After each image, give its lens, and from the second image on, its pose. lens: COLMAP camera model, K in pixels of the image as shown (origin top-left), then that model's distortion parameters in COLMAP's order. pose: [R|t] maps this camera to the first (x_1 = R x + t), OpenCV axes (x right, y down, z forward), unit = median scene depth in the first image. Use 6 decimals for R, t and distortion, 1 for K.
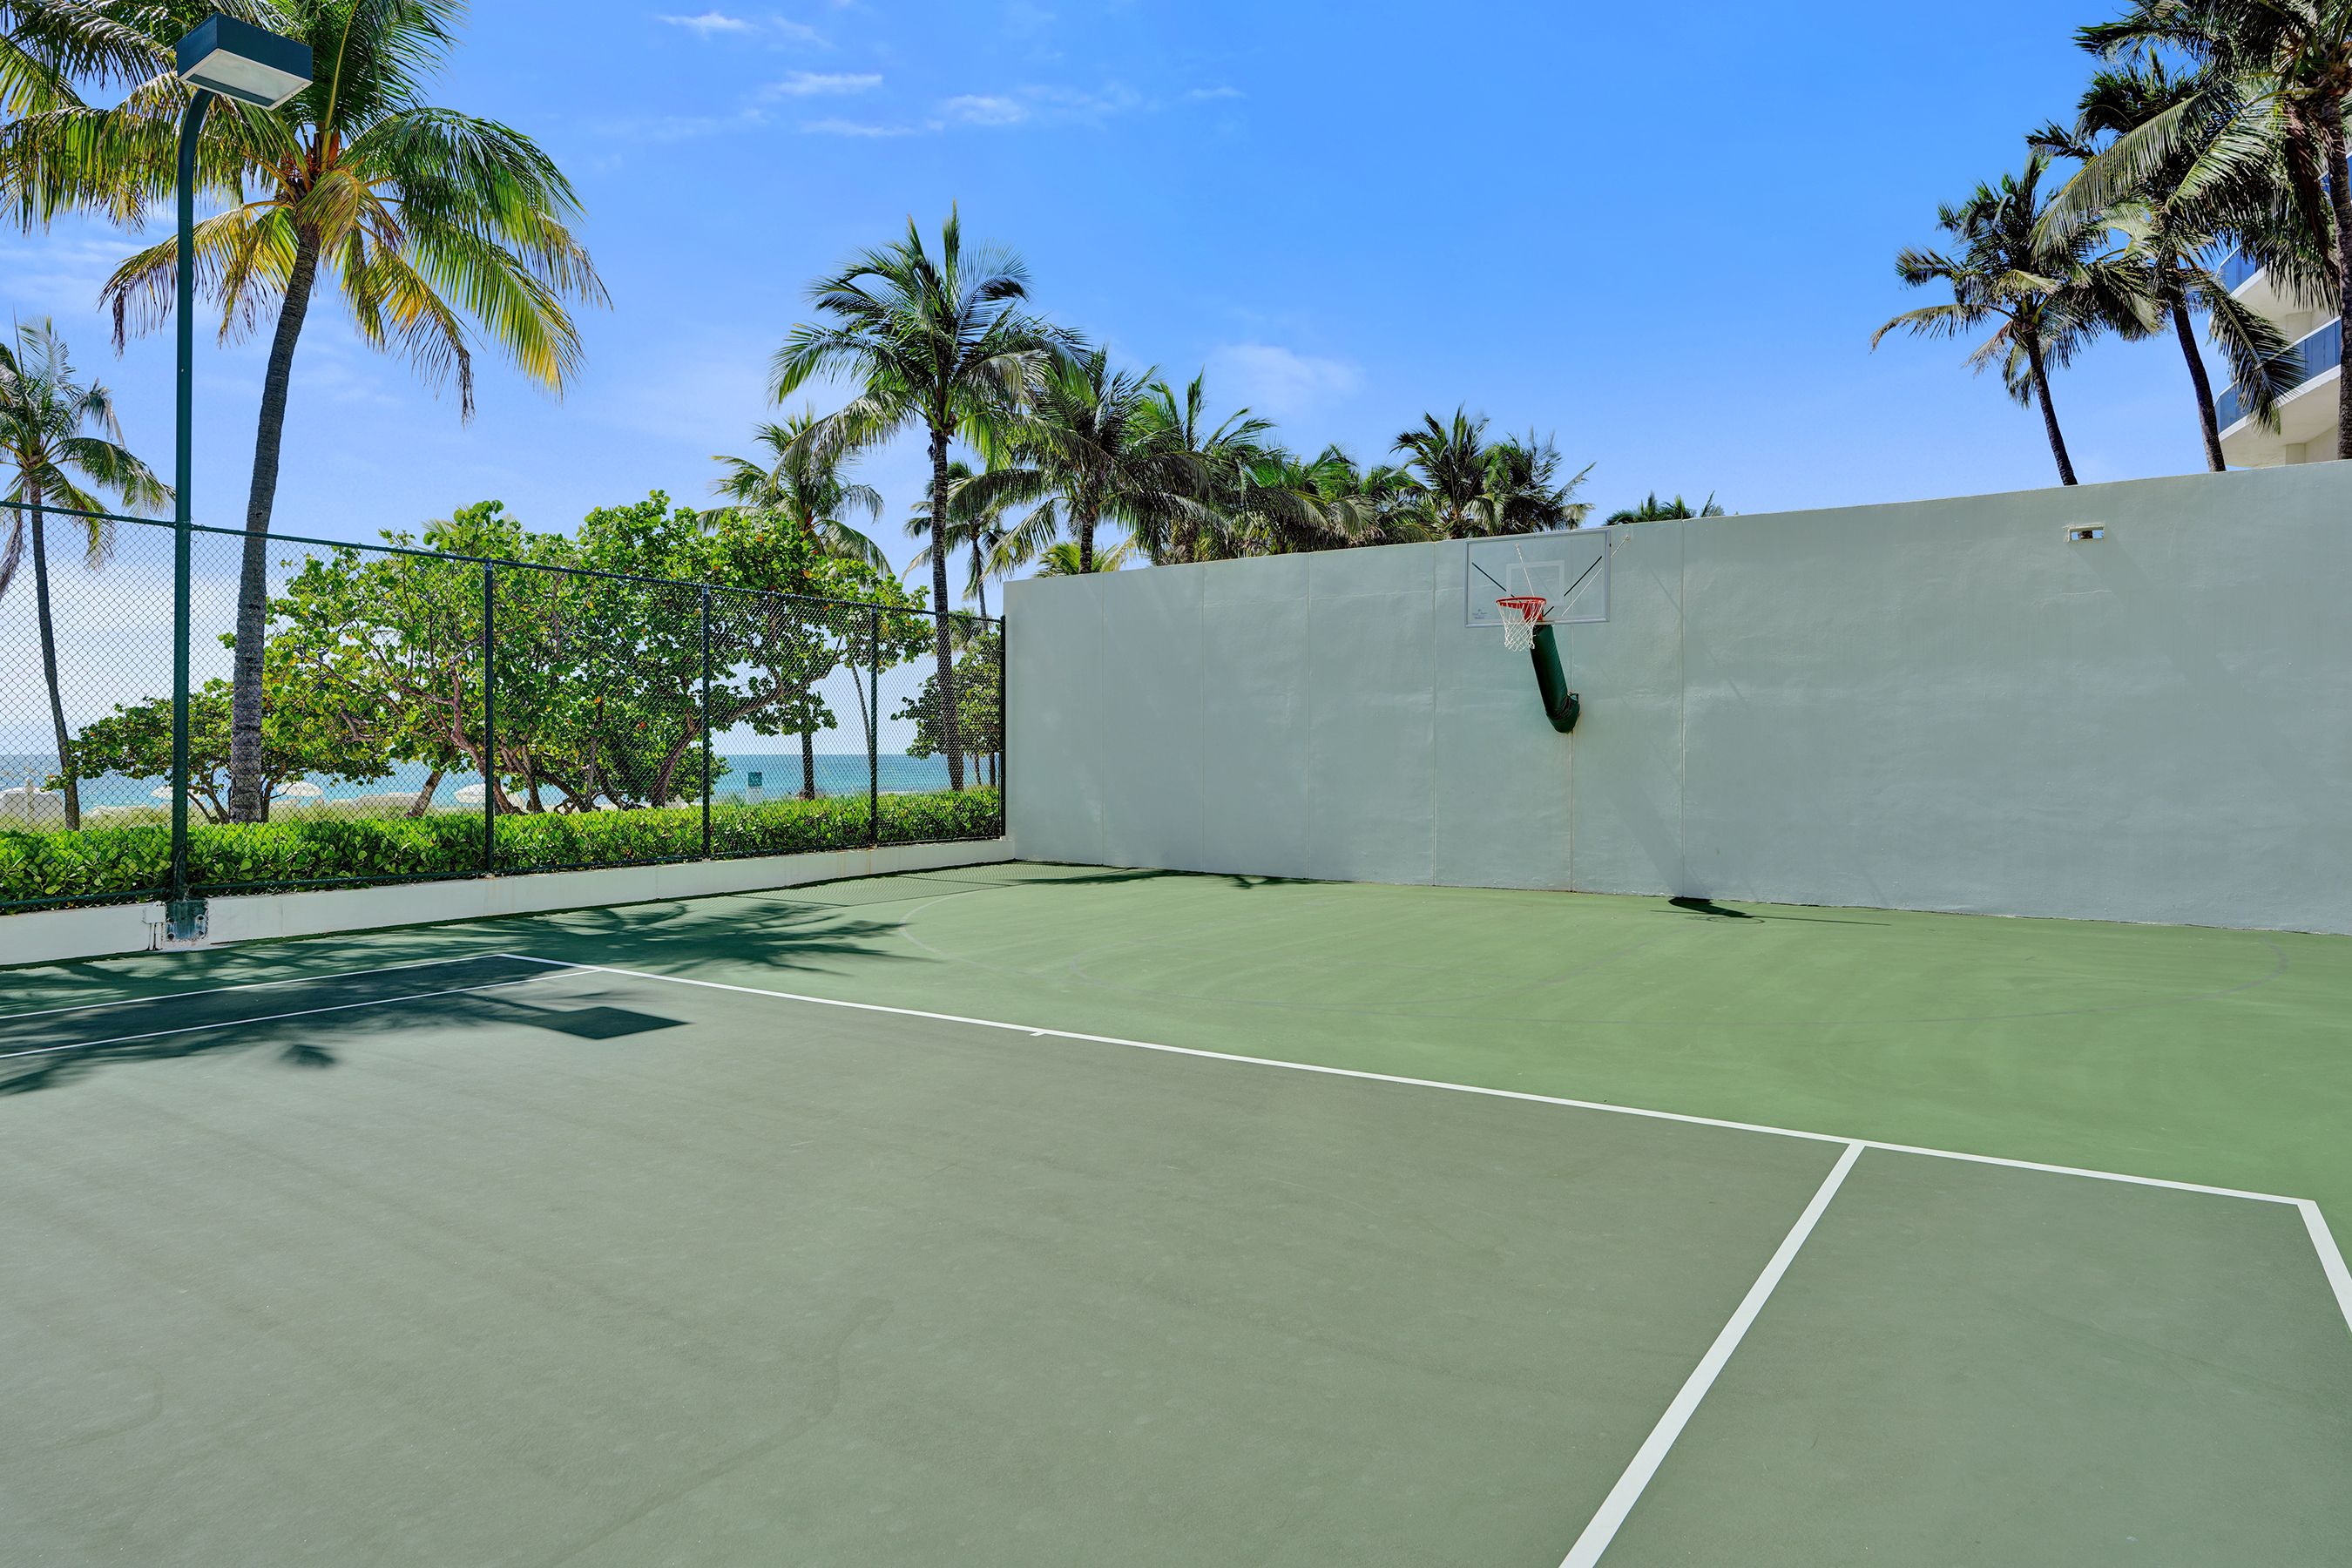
lens RADIAL K [[1364.0, 0, 1180.6], [0, 1364.0, 746.9], [0, 0, 1]] dist [-0.020360, 0.000213]
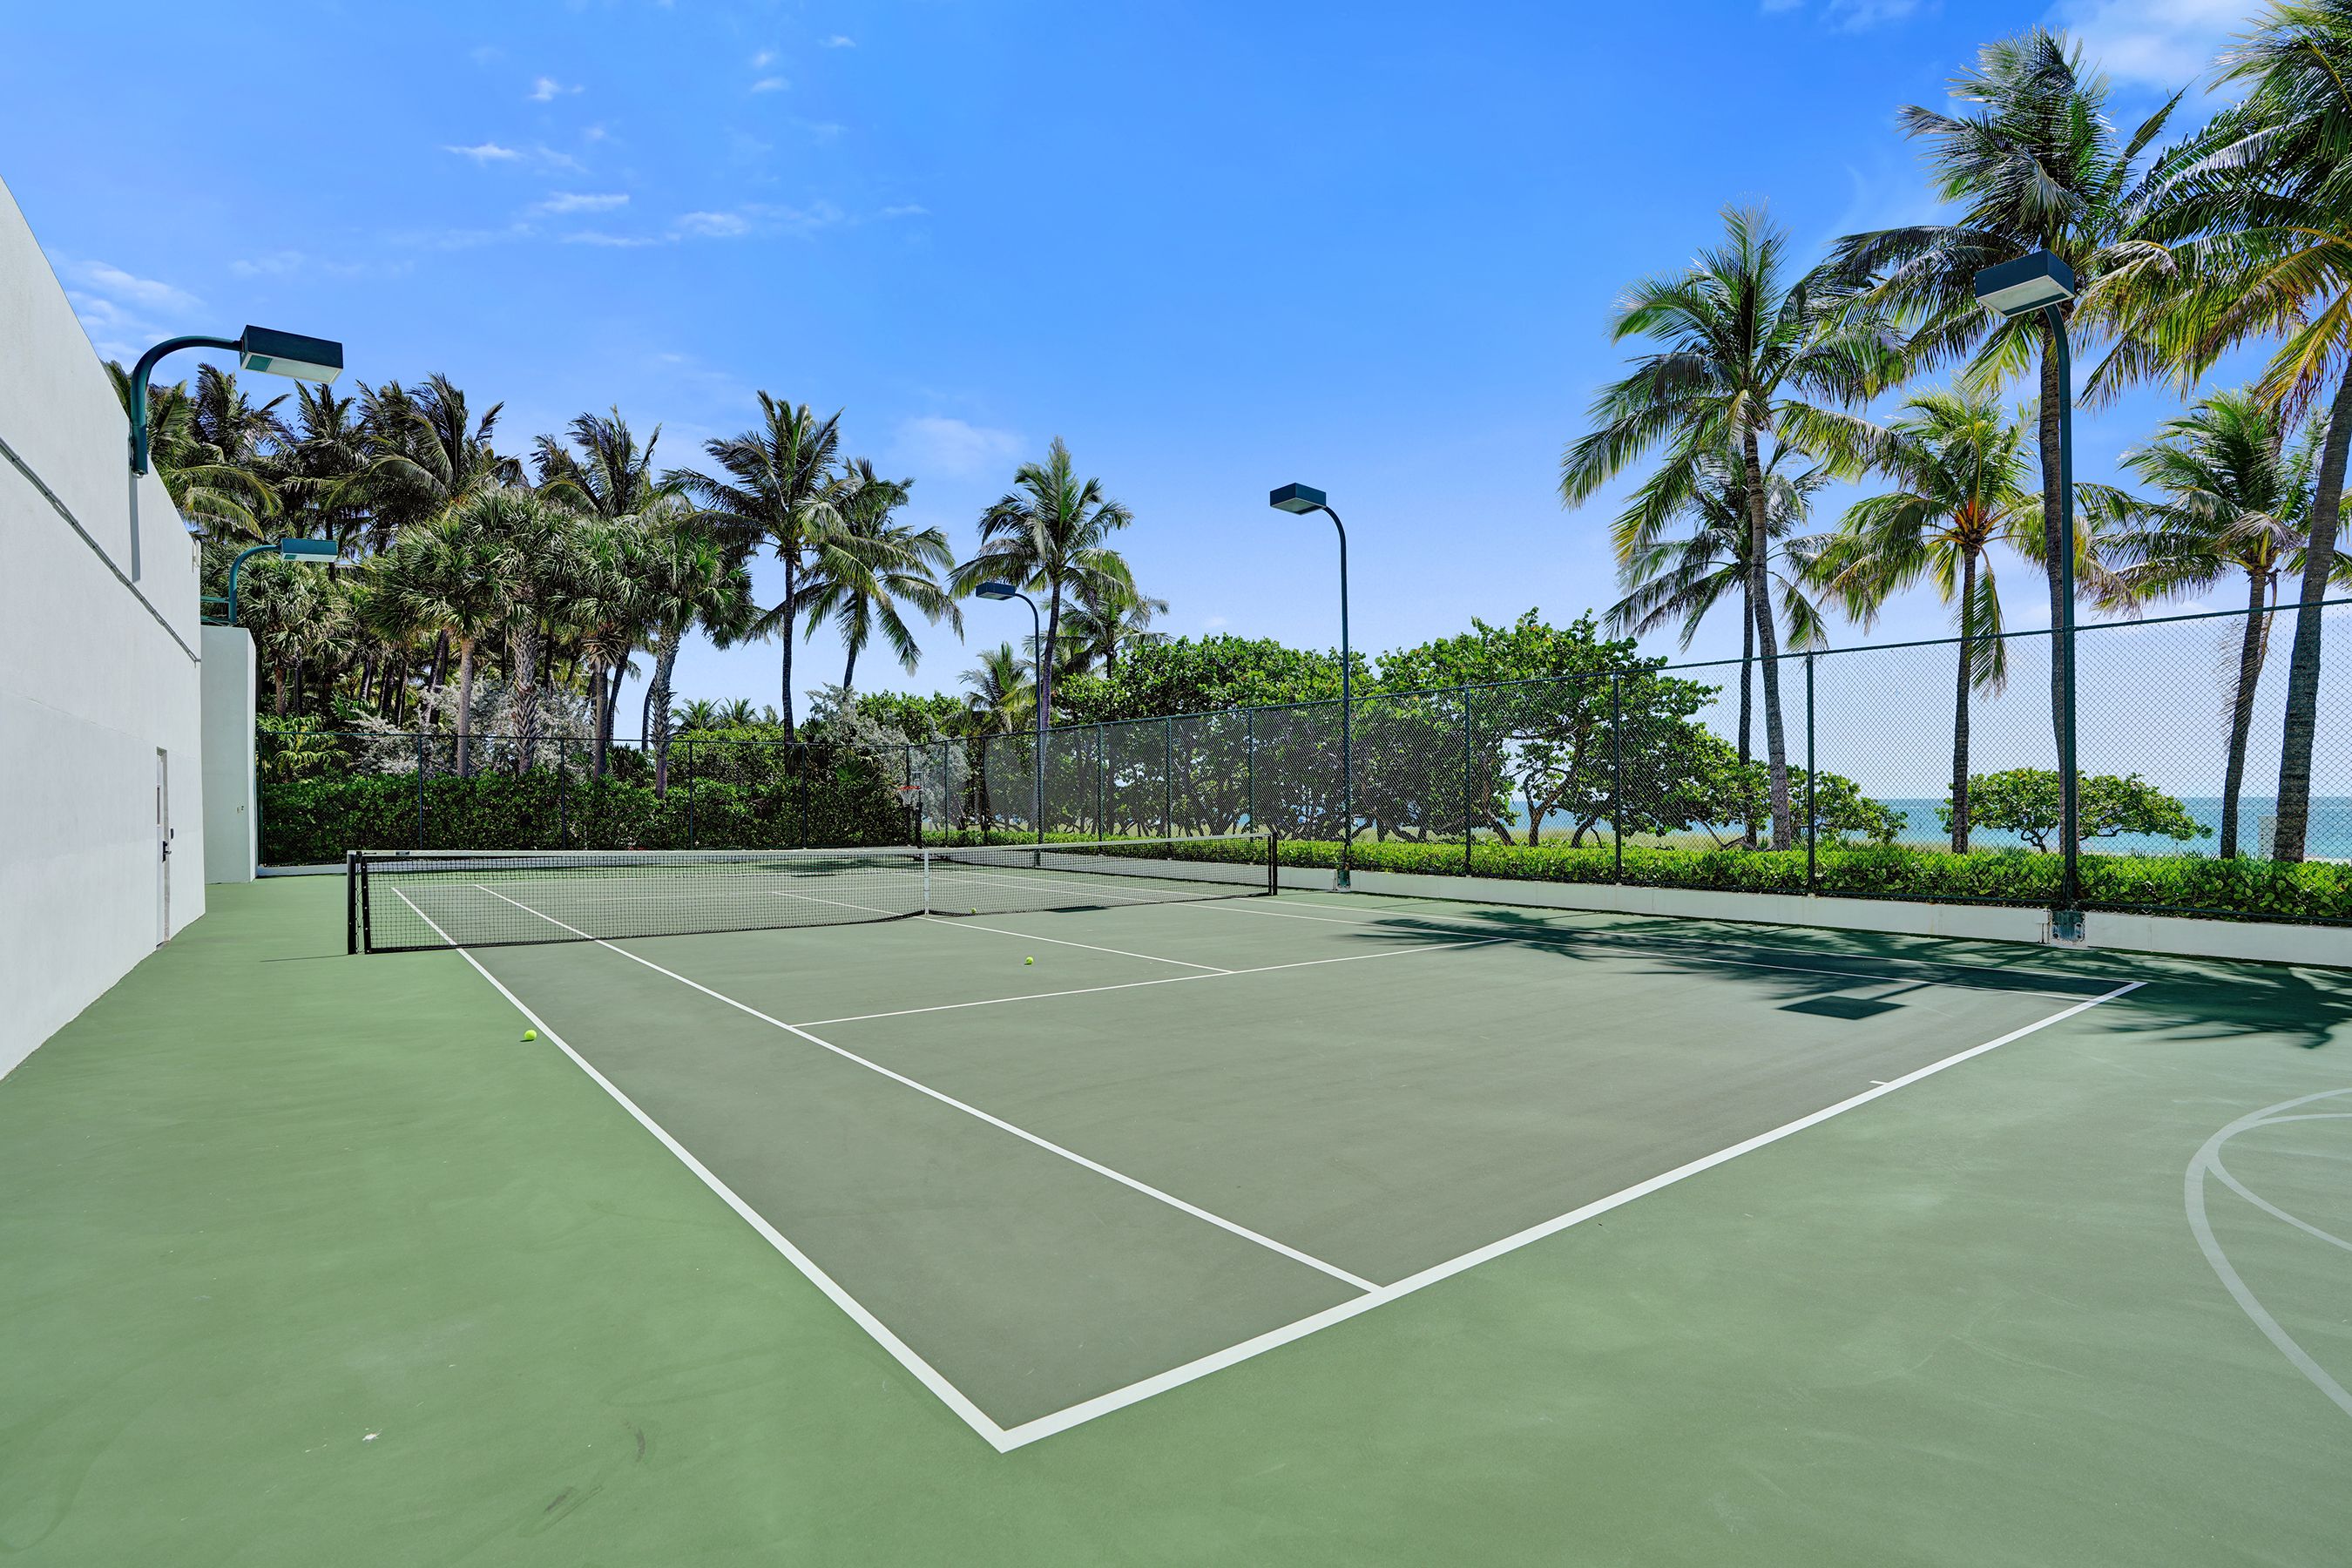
lens RADIAL K [[1120.4, 0, 1181.3], [0, 1120.4, 772.6], [0, 0, 1]] dist [-0.056200, 0.028442]
pose [[-0.318021, -0.015866, -0.947951, 0.563033], [0.019037, 0.999552, -0.023117, -0.014152], [0.947893, -0.025398, -0.317576, 0.516244]]
